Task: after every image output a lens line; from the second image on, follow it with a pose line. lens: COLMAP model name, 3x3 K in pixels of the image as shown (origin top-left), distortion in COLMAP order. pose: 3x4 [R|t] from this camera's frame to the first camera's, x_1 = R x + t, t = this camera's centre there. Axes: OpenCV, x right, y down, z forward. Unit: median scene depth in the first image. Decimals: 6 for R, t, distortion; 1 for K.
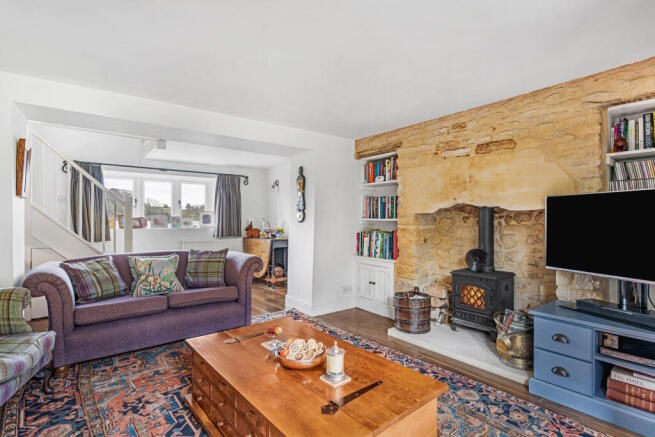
lens RADIAL K [[327.4, 0, 327.2], [0, 327.4, 221.2], [0, 0, 1]] dist [-0.001675, -0.000195]
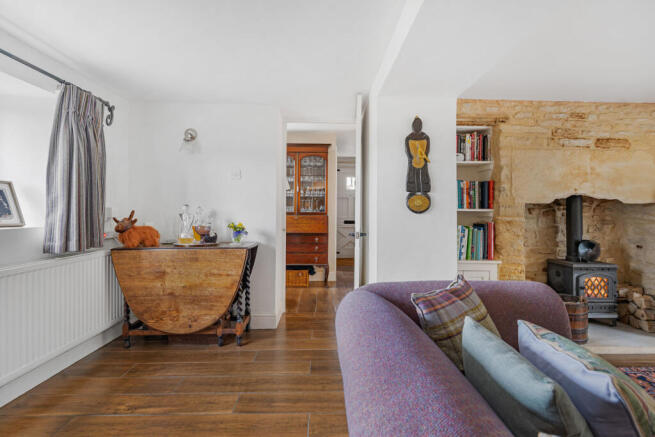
lens RADIAL K [[334.4, 0, 336.1], [0, 334.4, 206.4], [0, 0, 1]] dist [-0.011622, -0.000148]
pose [[0.599452, 0.011183, 0.800333, -0.814833], [-0.005658, 0.999937, -0.009734, -0.004680], [-0.800391, 0.001307, 0.599477, 0.968992]]
